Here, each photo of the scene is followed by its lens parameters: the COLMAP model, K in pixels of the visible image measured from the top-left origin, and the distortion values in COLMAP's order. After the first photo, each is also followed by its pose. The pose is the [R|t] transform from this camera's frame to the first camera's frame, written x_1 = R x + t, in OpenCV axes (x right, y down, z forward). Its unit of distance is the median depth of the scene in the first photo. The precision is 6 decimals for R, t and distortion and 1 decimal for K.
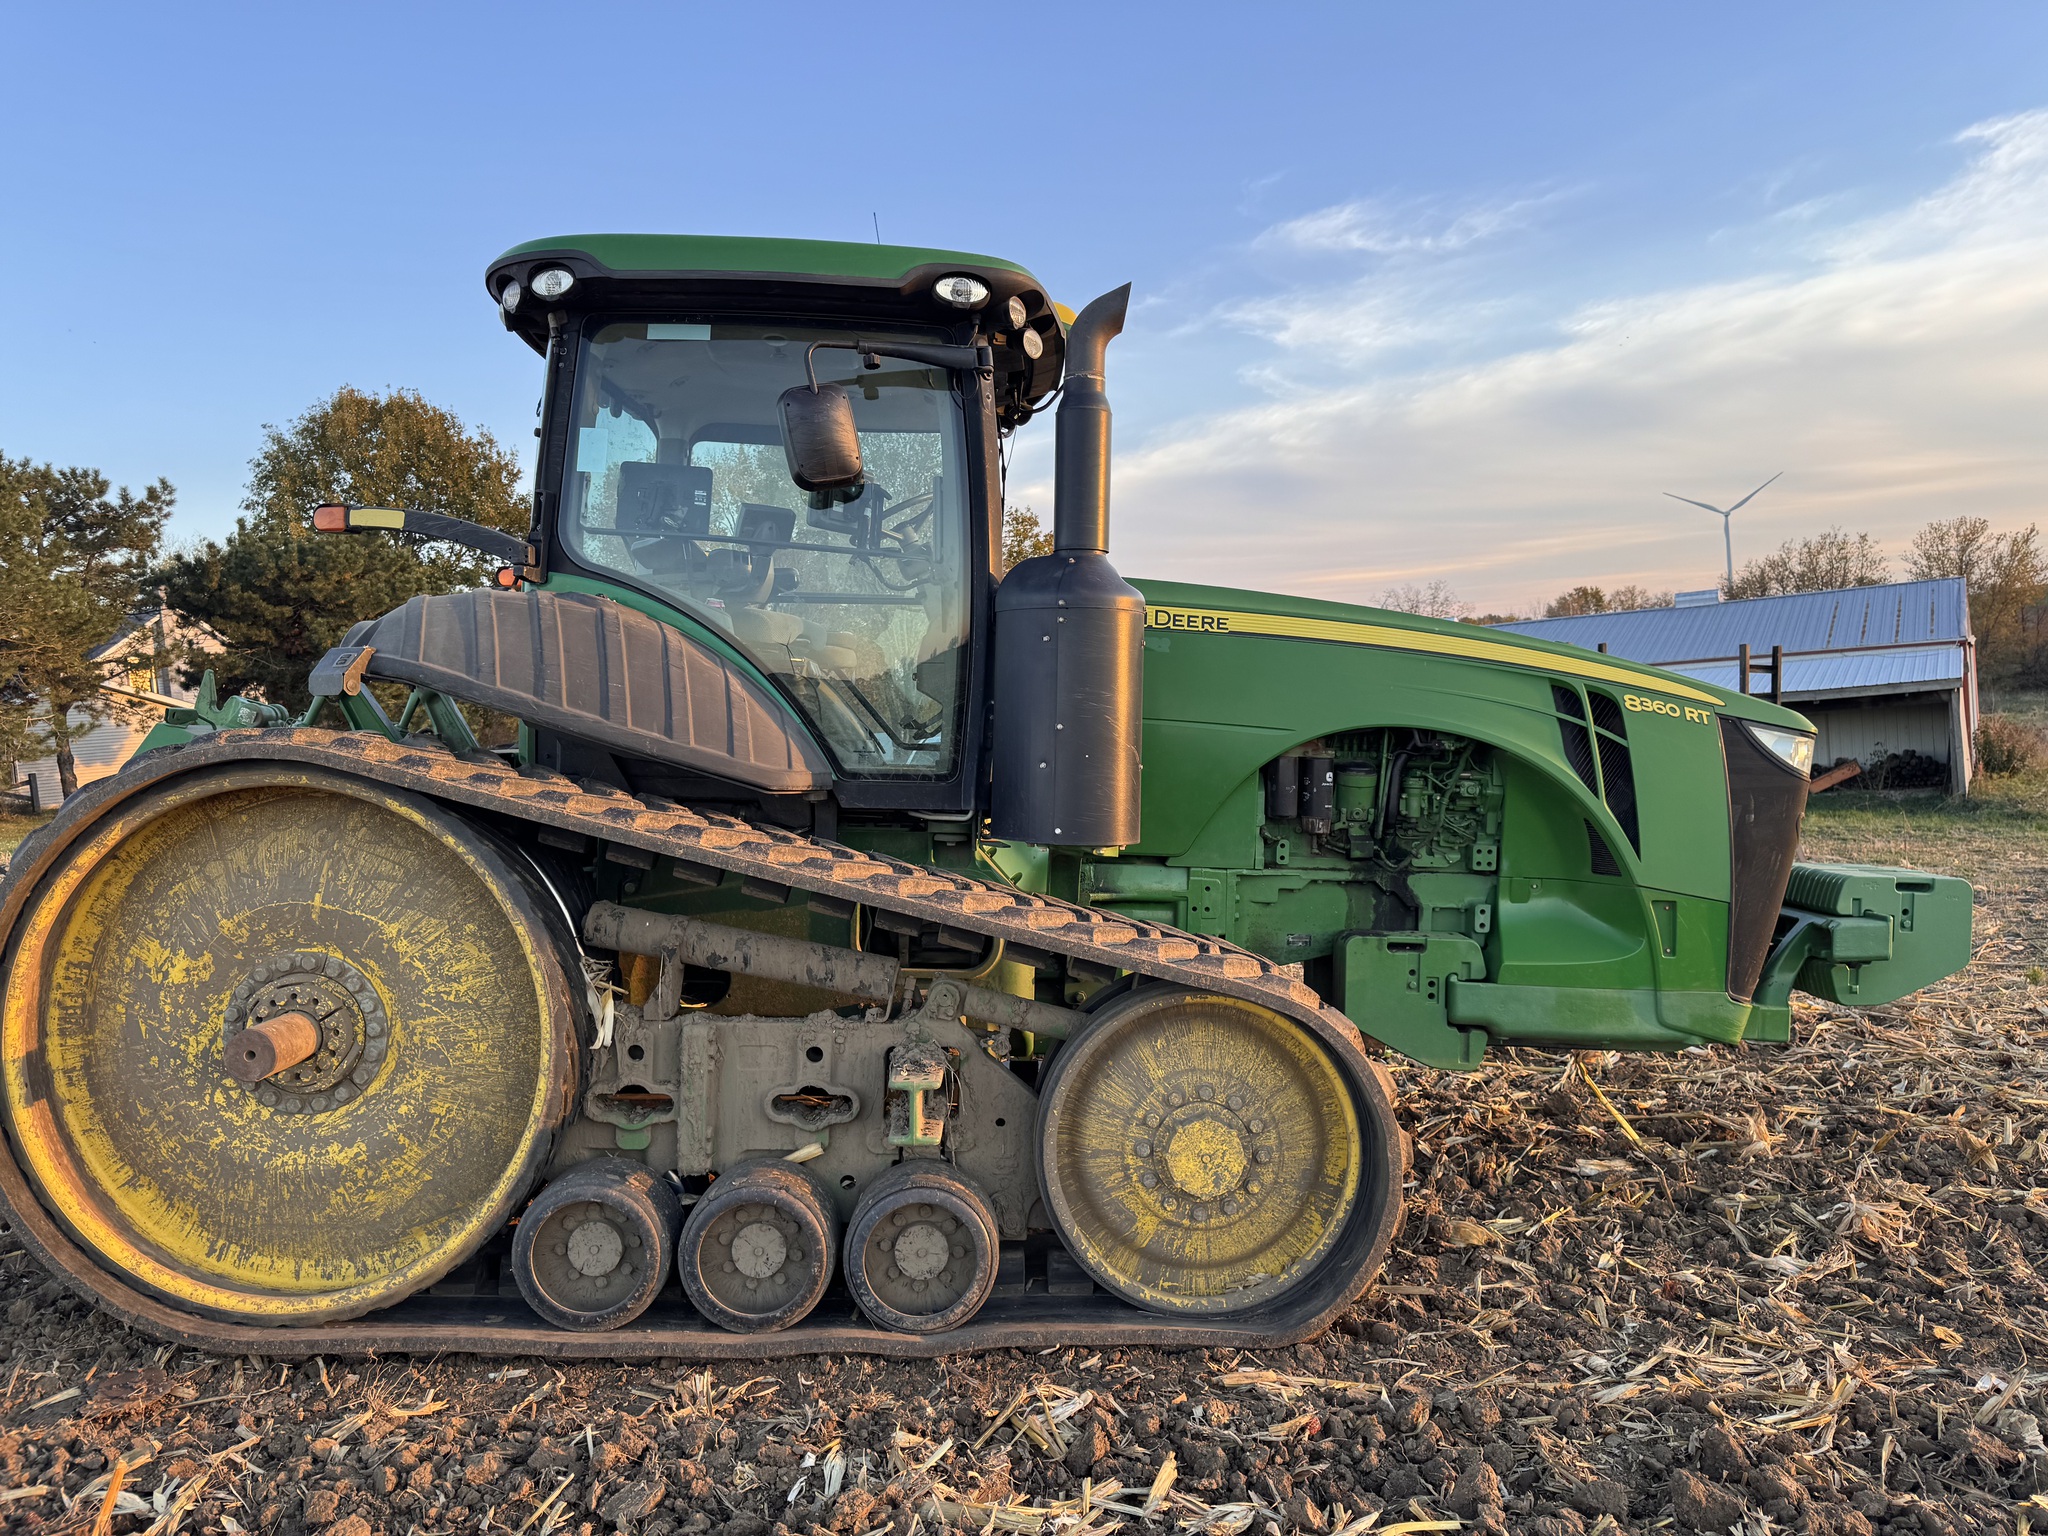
lens RADIAL K [[1522.9, 0, 1014.9], [0, 1522.9, 765.0], [0, 0, 1]] dist [0.046097, -0.001979]
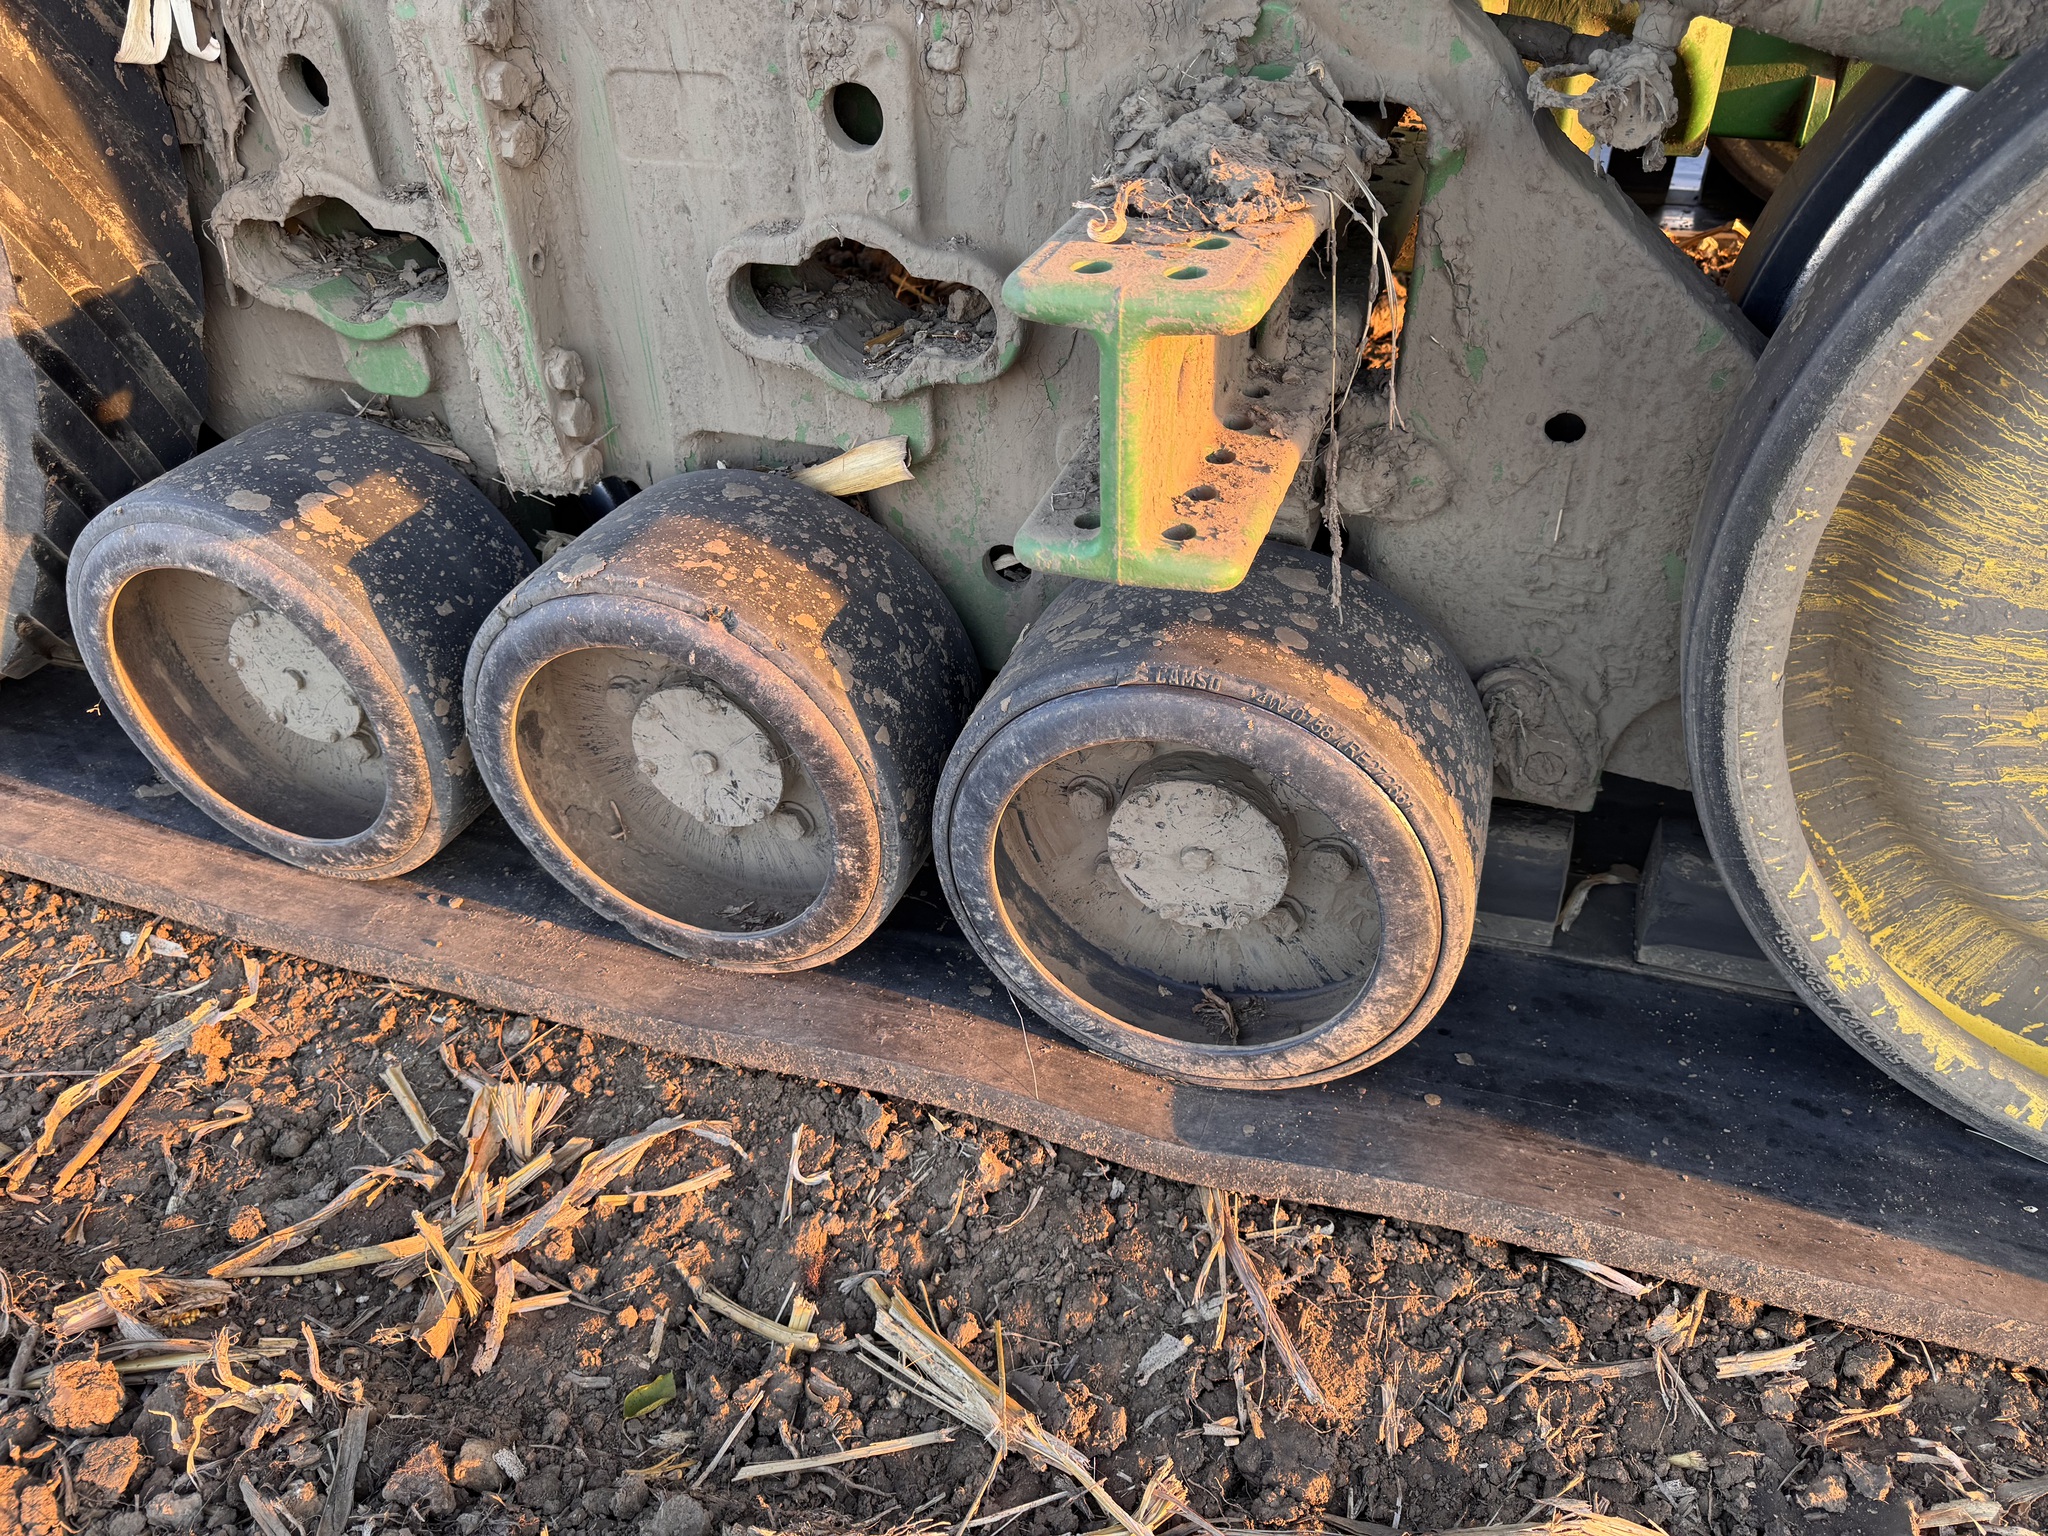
lens RADIAL K [[1522.9, 0, 1014.9], [0, 1522.9, 765.0], [0, 0, 1]] dist [0.046097, -0.001979]
pose [[0.938757, 0.166064, -0.301924, -0.009122], [0.032182, 0.830126, 0.556647, 0.137757], [0.343074, -0.532272, 0.773942, 0.752653]]
